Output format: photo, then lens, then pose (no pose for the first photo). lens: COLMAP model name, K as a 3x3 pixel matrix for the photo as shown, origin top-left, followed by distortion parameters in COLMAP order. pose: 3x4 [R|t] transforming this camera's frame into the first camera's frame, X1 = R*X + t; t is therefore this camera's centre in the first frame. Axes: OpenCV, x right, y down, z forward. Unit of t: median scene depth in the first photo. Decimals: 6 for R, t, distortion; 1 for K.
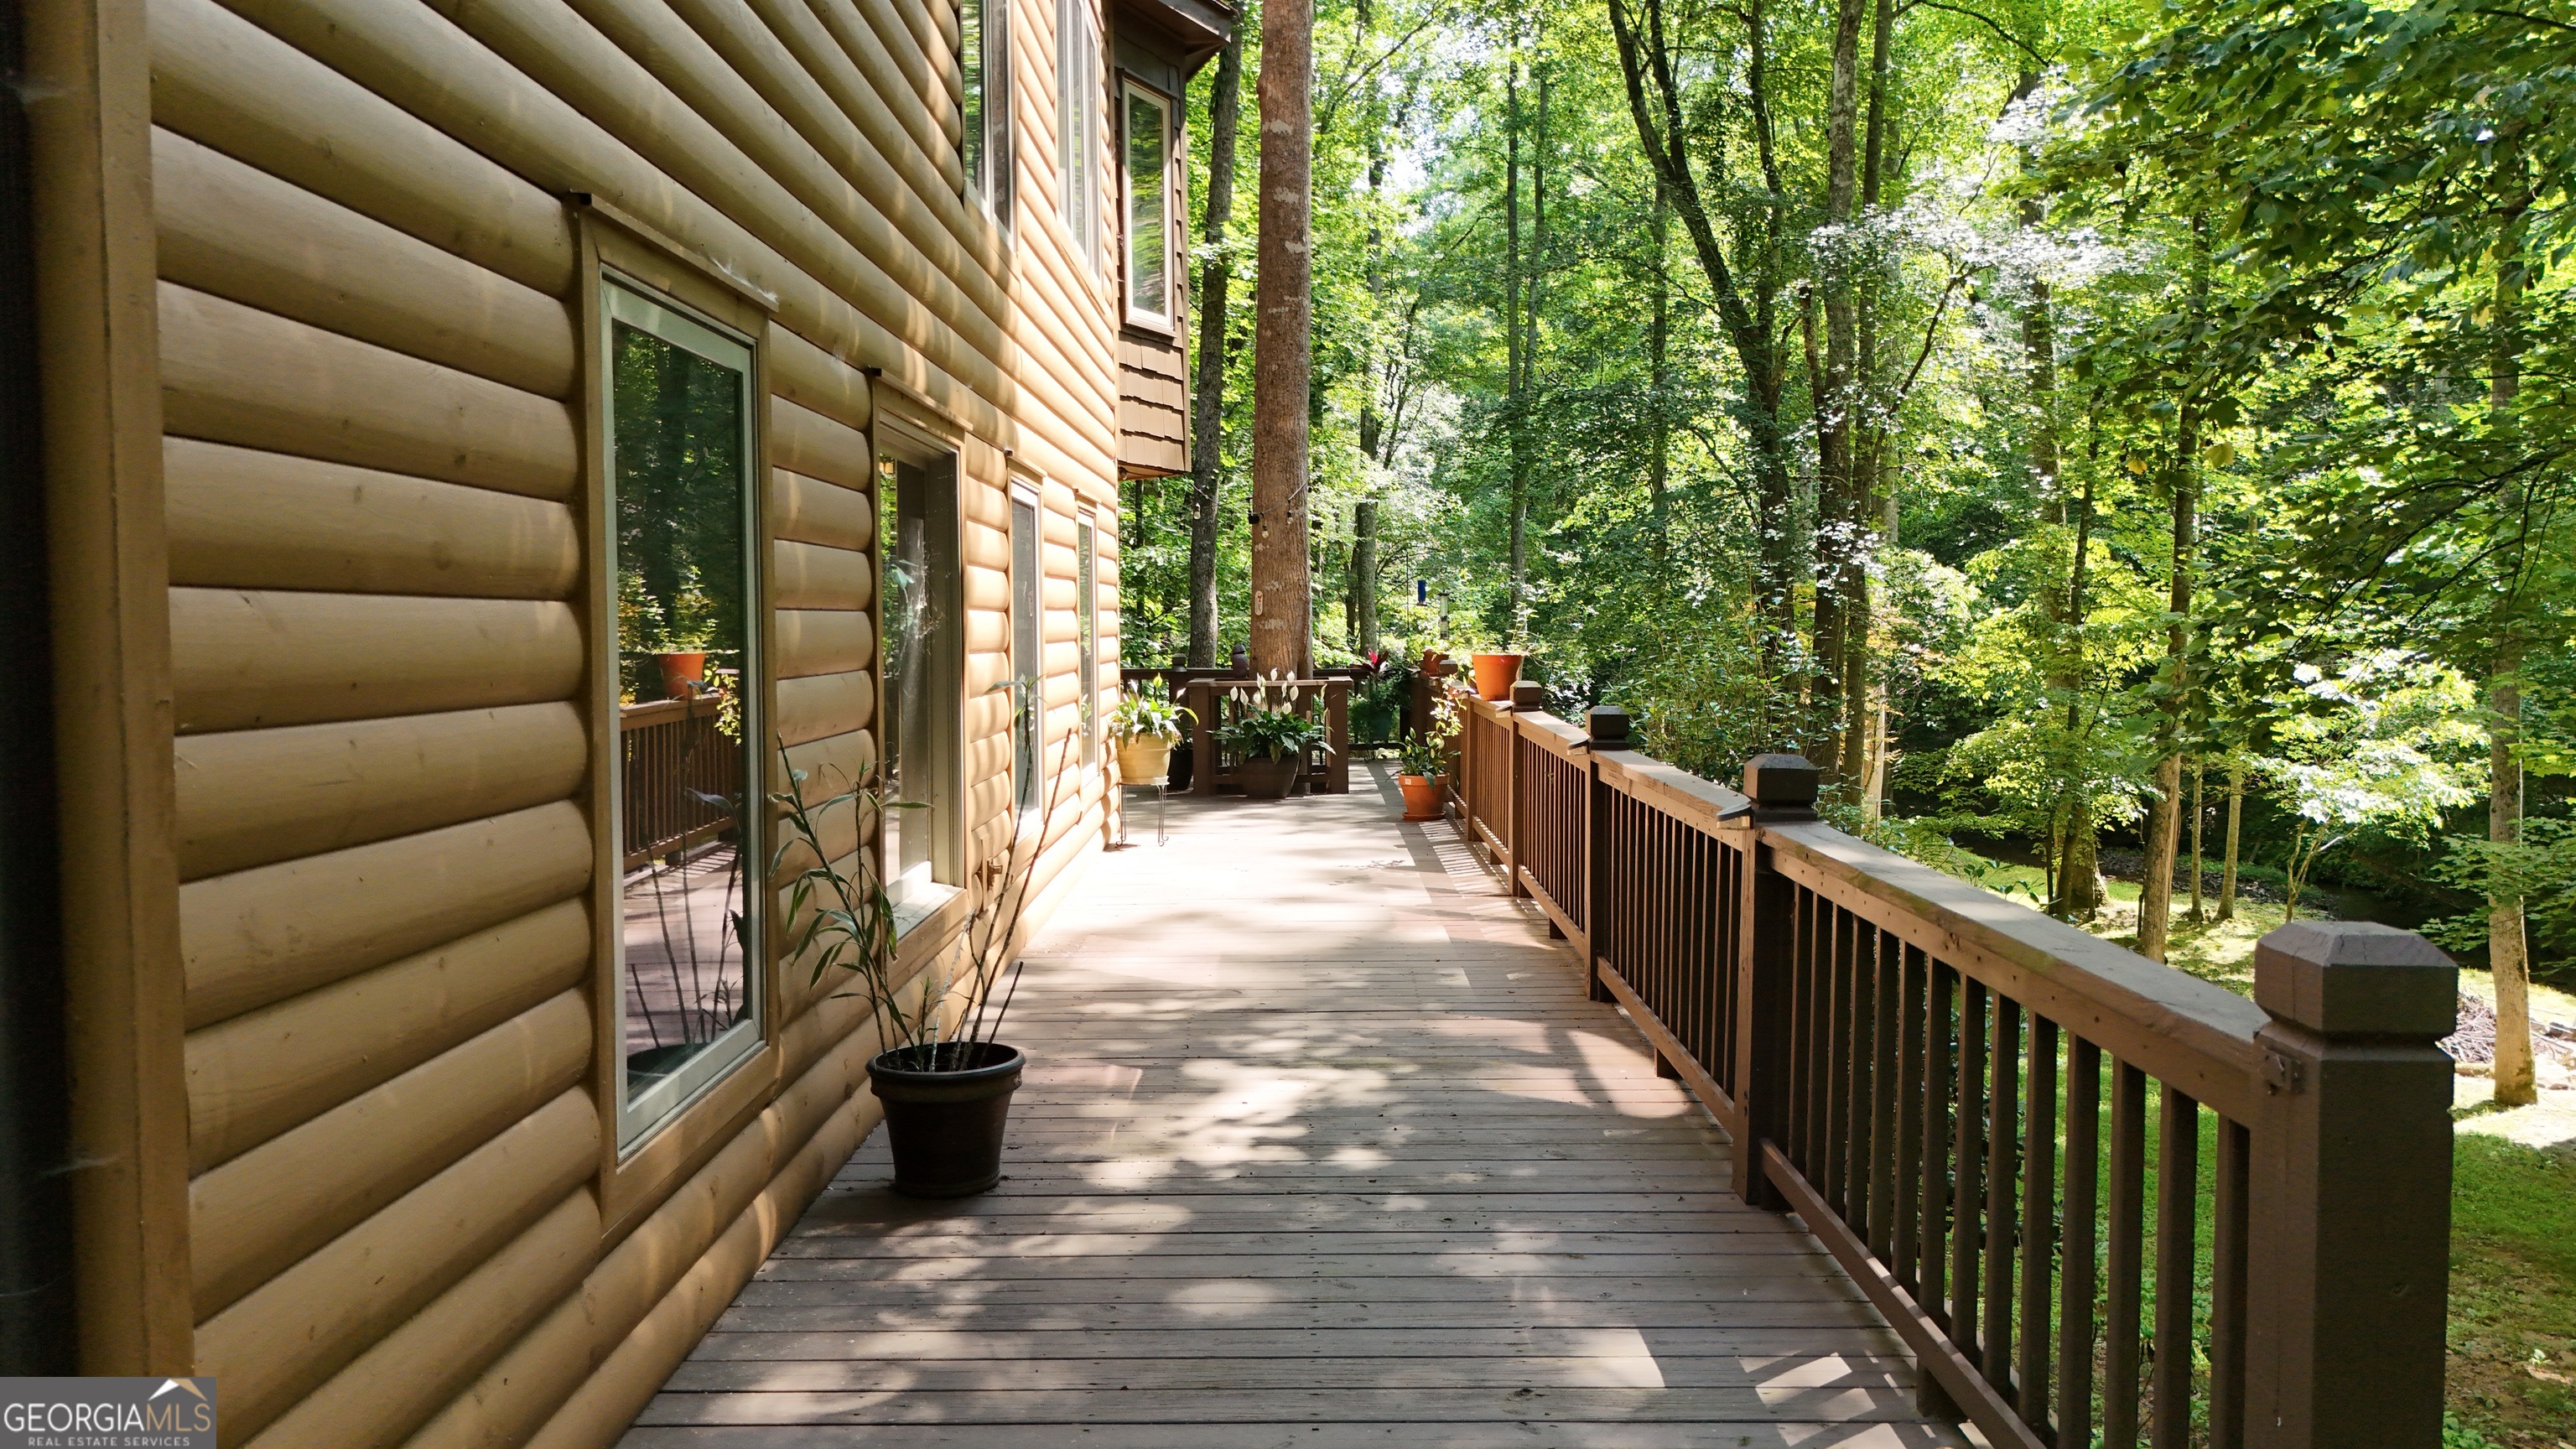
lens RADIAL K [[1907.1, 0, 1288.8], [0, 1907.1, 731.1], [0, 0, 1]] dist [0.090286, -0.095275]
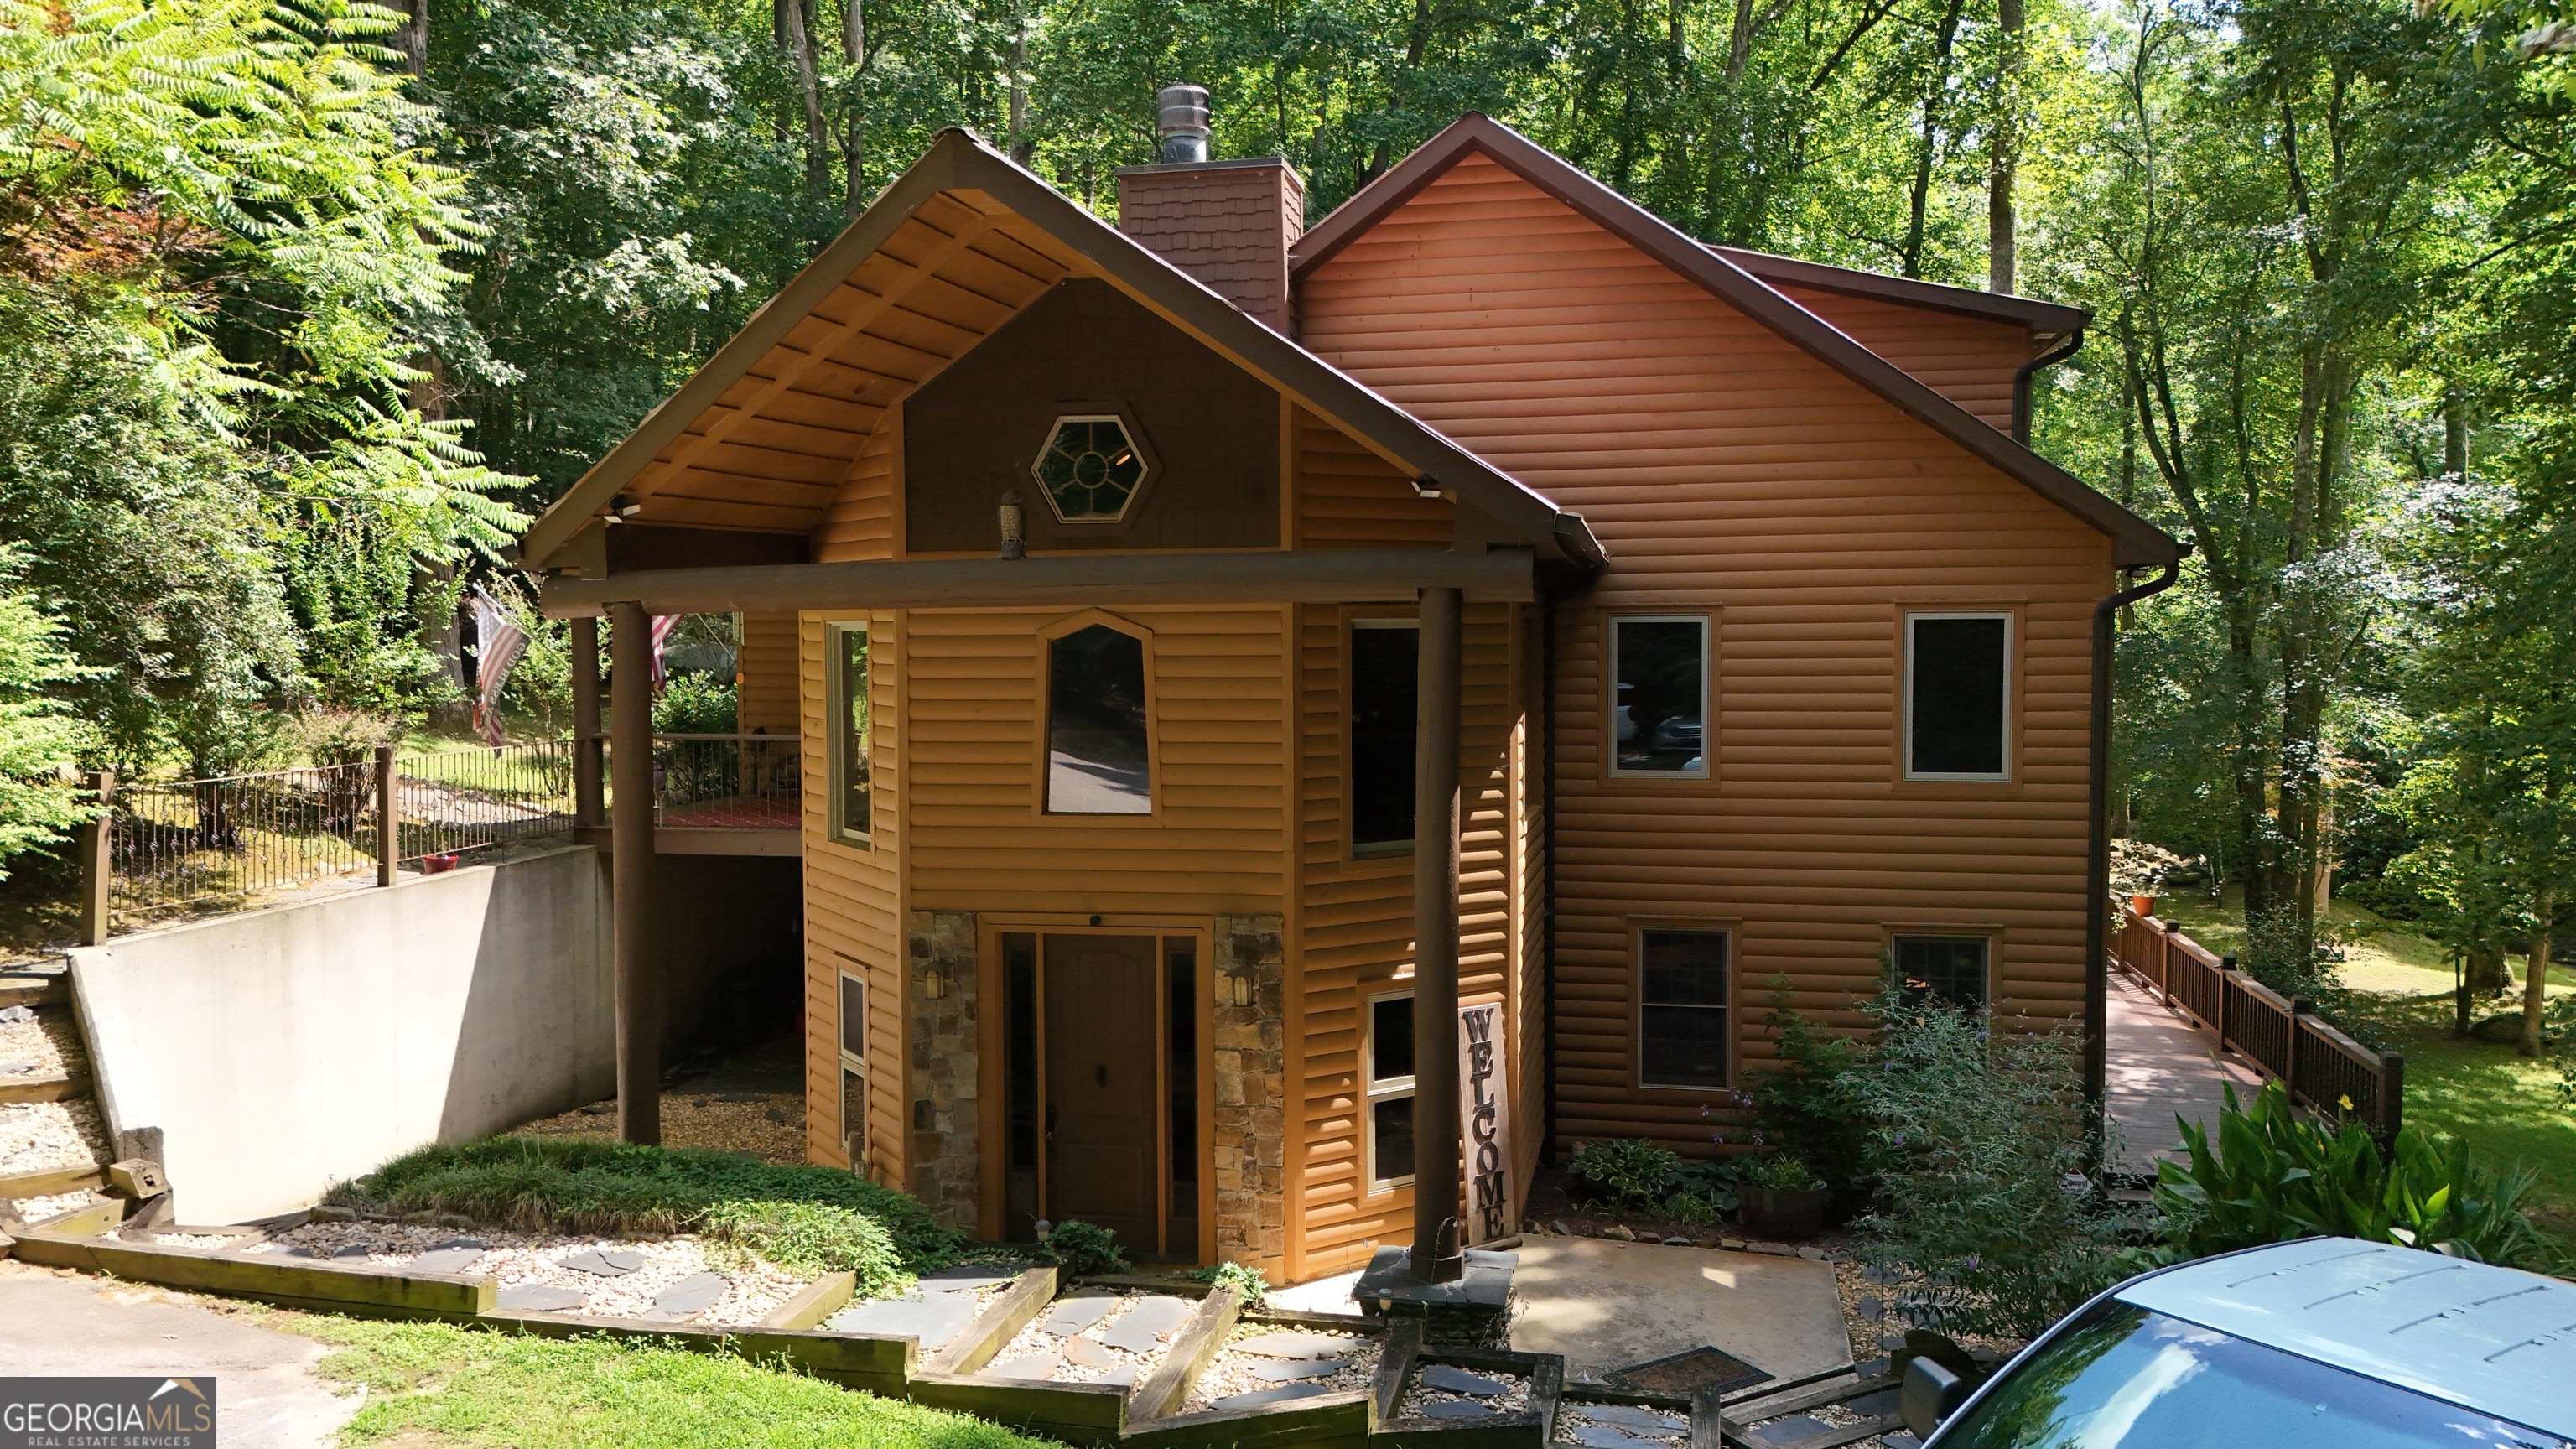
lens RADIAL K [[1907.1, 0, 1288.8], [0, 1907.1, 731.1], [0, 0, 1]] dist [0.090286, -0.095275]
pose [[0.981071, 0.013736, -0.193159, -0.171595], [-0.014467, 0.999893, -0.002373, -0.082251], [0.193105, 0.005123, 0.981165, -0.561292]]
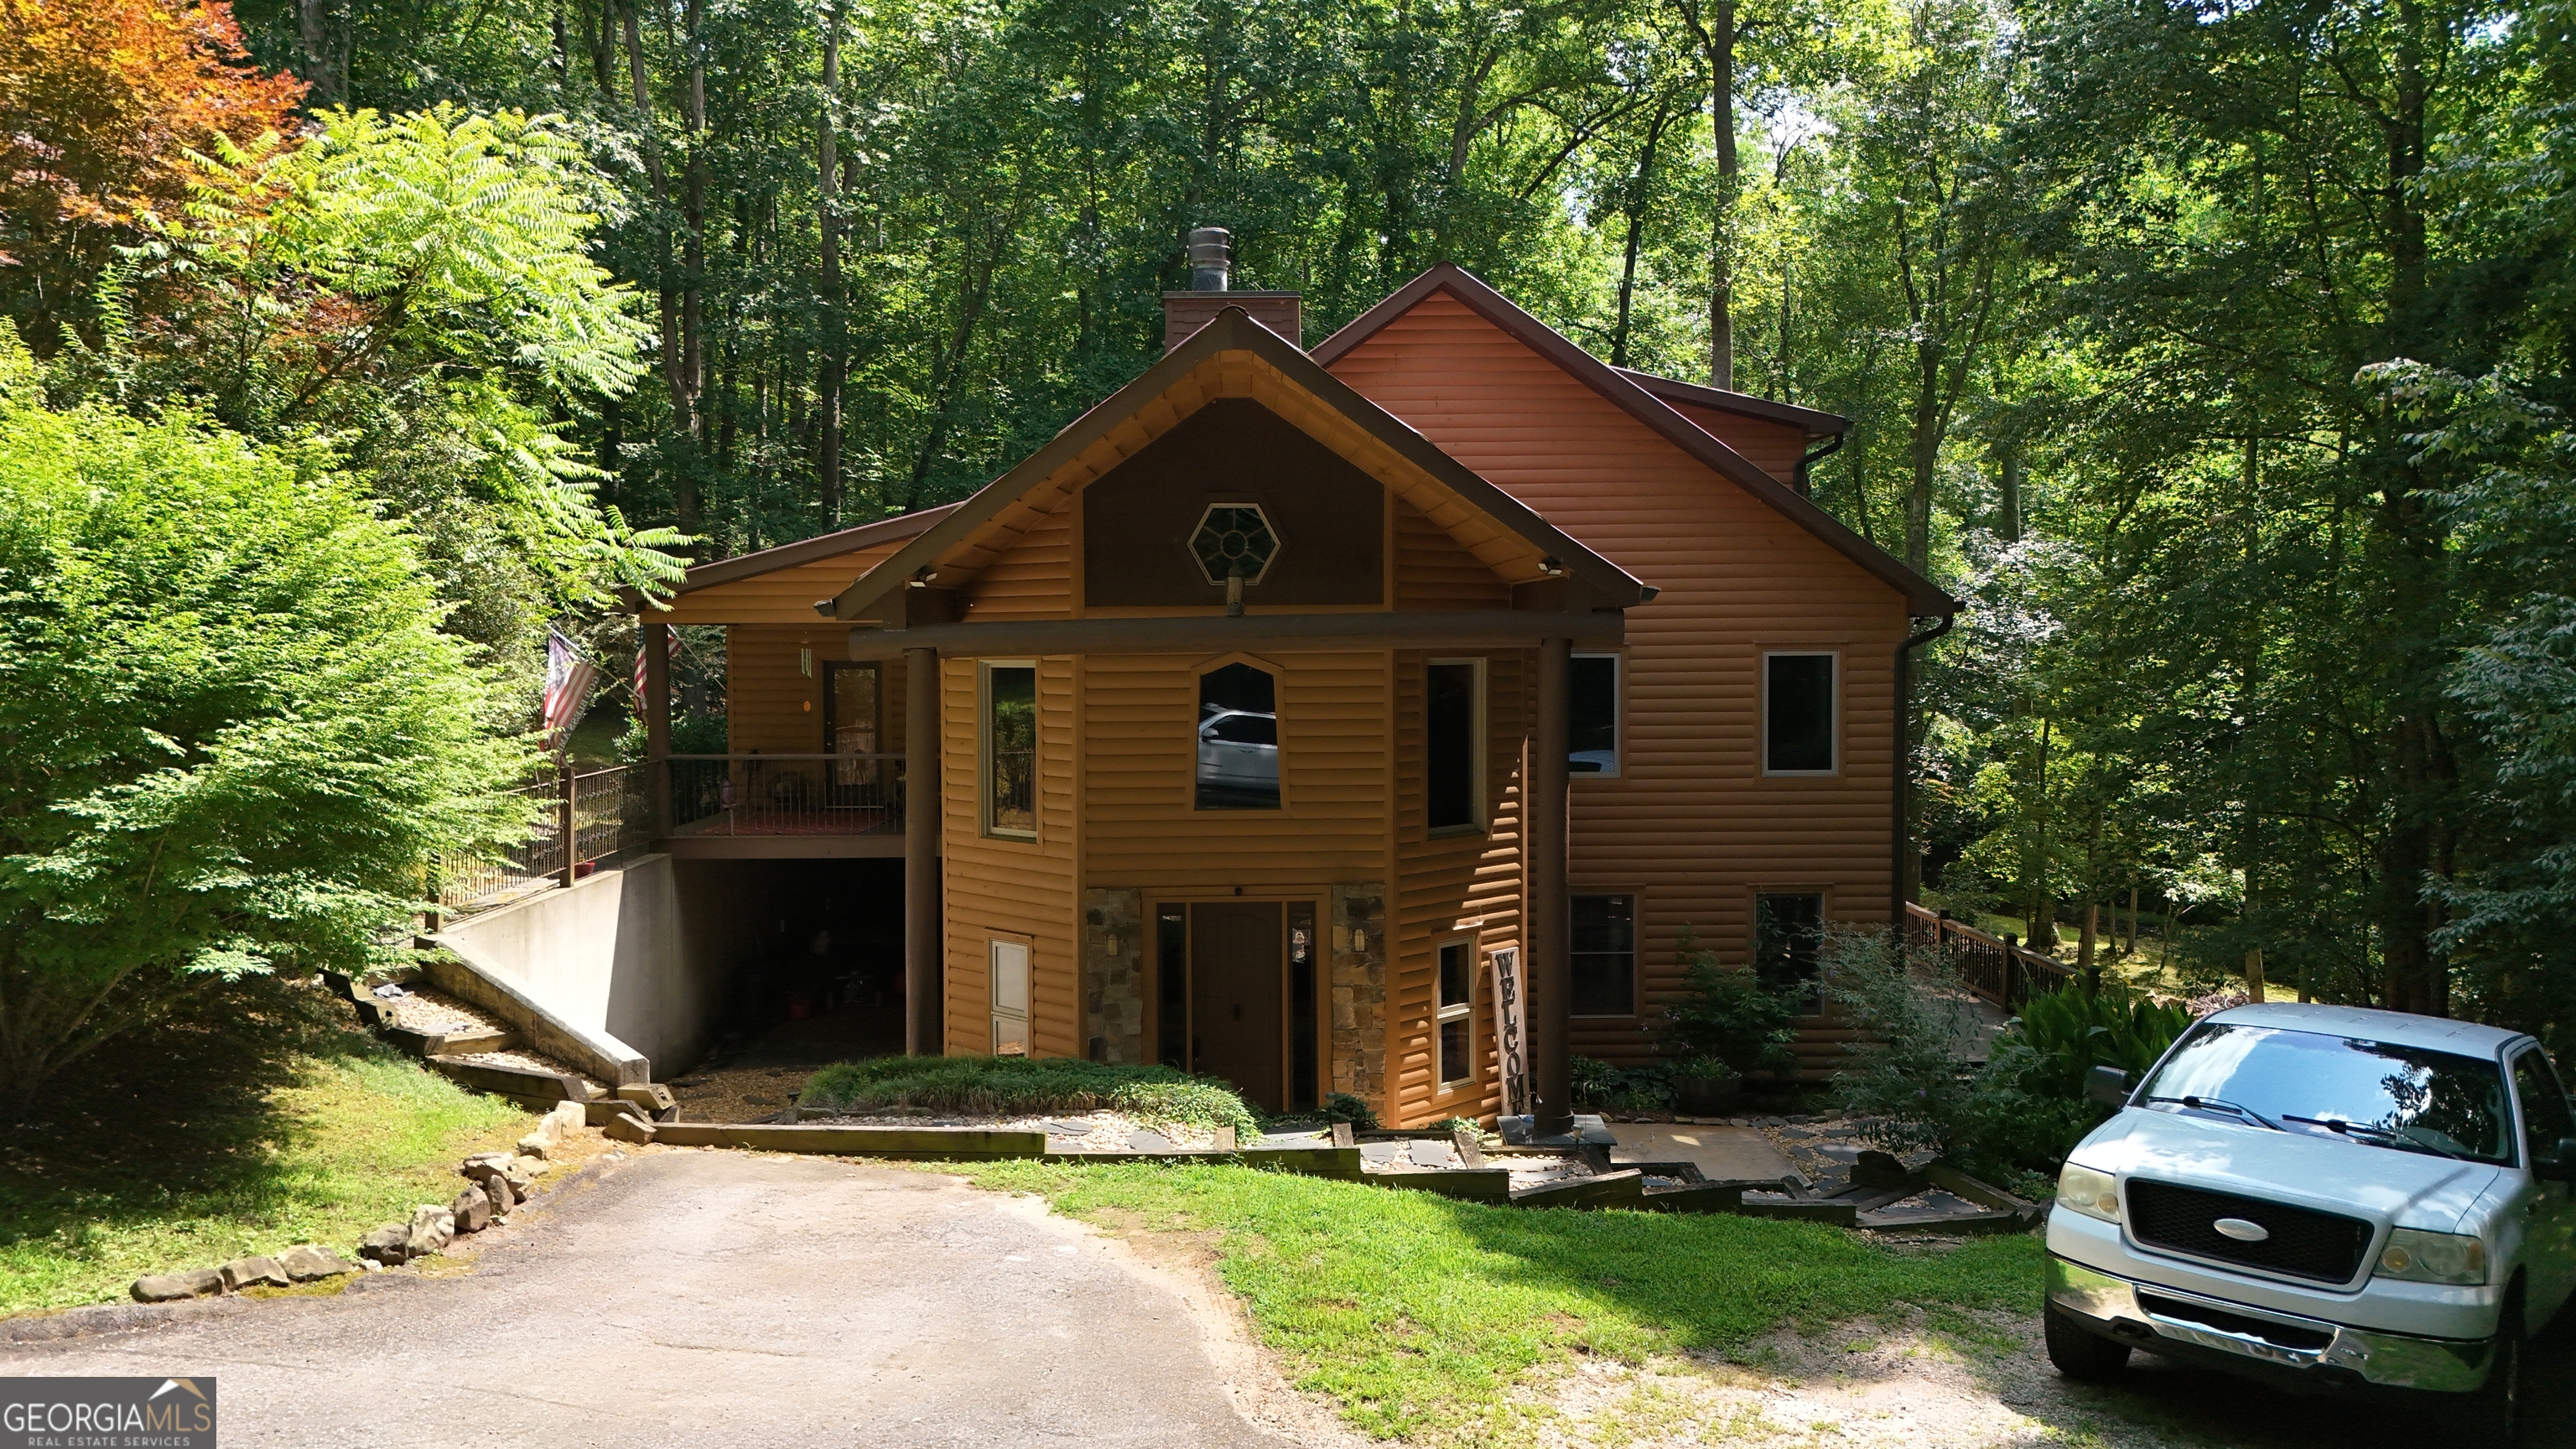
lens RADIAL K [[1918.4, 0, 1288.0], [0, 1918.4, 724.5], [0, 0, 1]] dist [0.096144, -0.114769]
pose [[0.999570, 0.002295, 0.029240, -0.326988], [-0.001785, 0.999846, -0.017451, -0.078112], [-0.029276, 0.017391, 0.999420, -0.740907]]
